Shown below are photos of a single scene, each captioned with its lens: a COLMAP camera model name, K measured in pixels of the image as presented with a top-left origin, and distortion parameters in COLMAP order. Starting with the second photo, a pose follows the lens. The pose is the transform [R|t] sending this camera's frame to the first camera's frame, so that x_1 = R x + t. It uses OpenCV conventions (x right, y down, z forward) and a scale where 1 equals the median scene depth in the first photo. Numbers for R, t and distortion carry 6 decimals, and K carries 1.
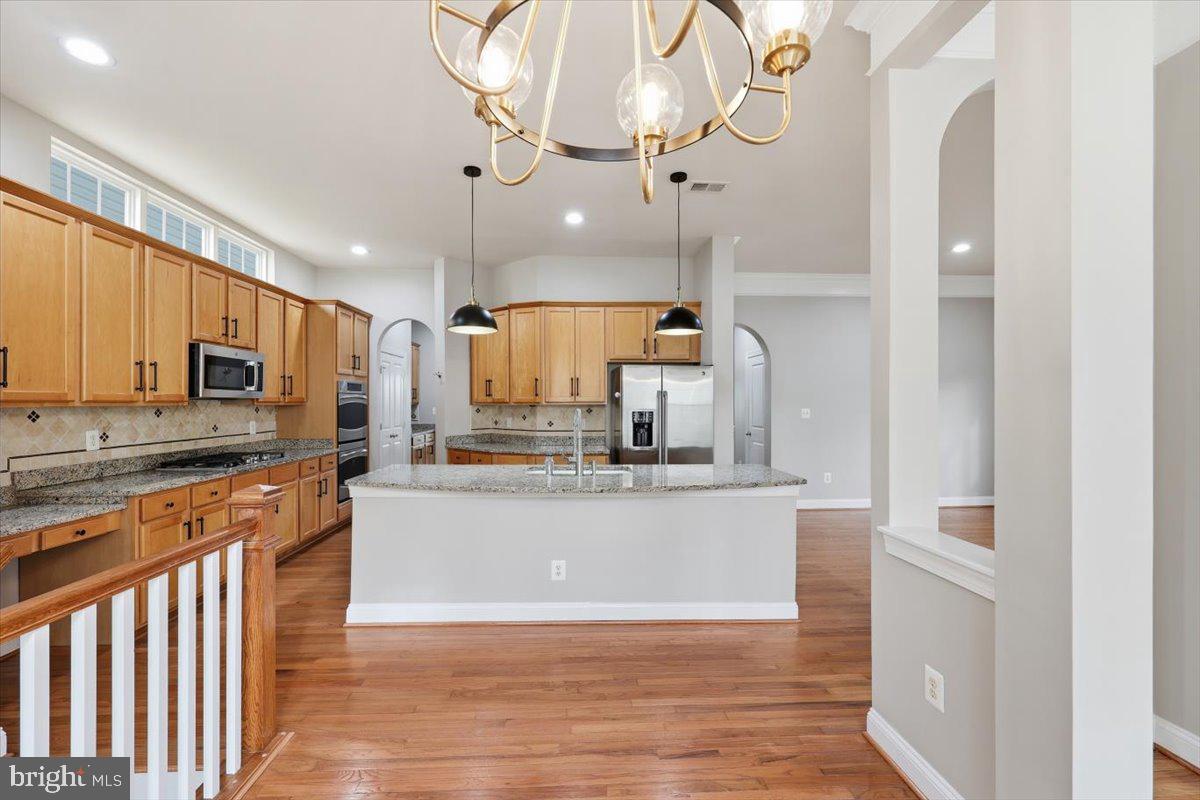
lens RADIAL K [[499.2, 0, 594.0], [0, 499.2, 395.0], [0, 0, 1]] dist [-0.001910, 0.000514]
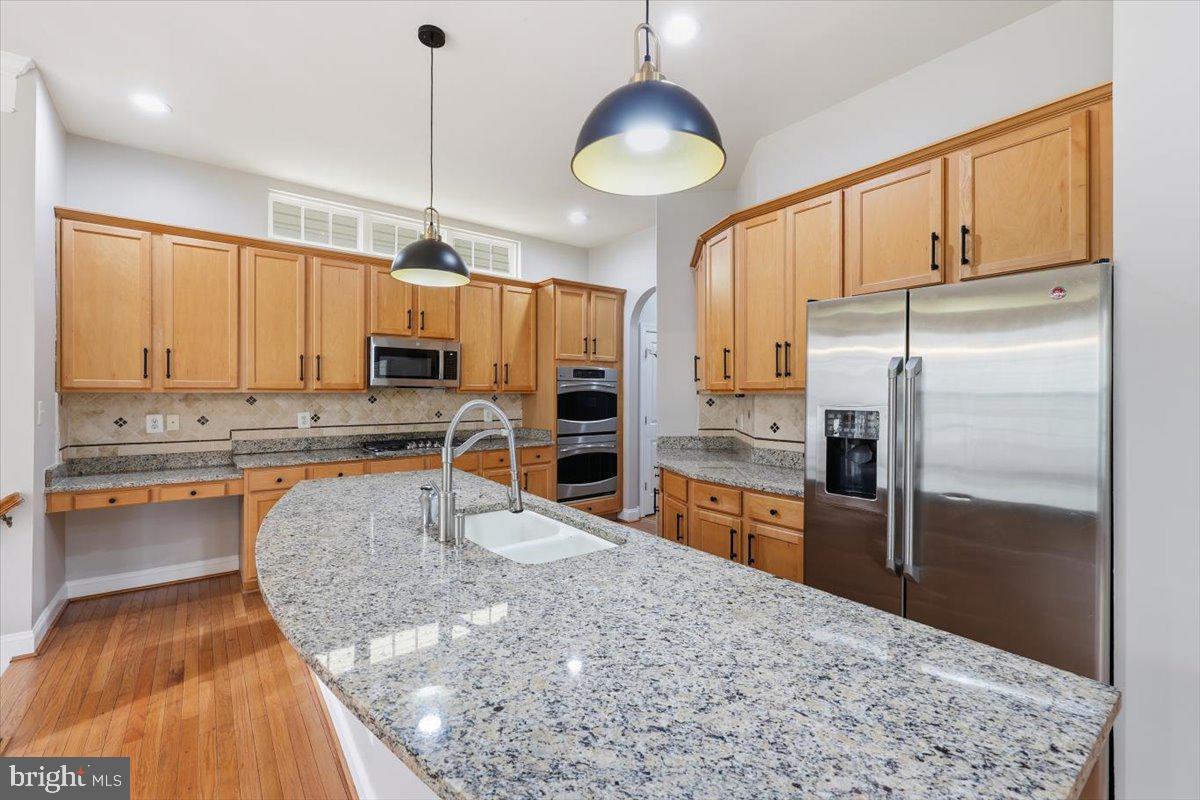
lens RADIAL K [[499.2, 0, 594.0], [0, 499.2, 395.0], [0, 0, 1]] dist [-0.001910, 0.000514]
pose [[0.566971, 0.004283, -0.823727, 0.367105], [0.011569, 0.999846, 0.013162, 0.014897], [0.823656, -0.016992, 0.566835, 0.711162]]
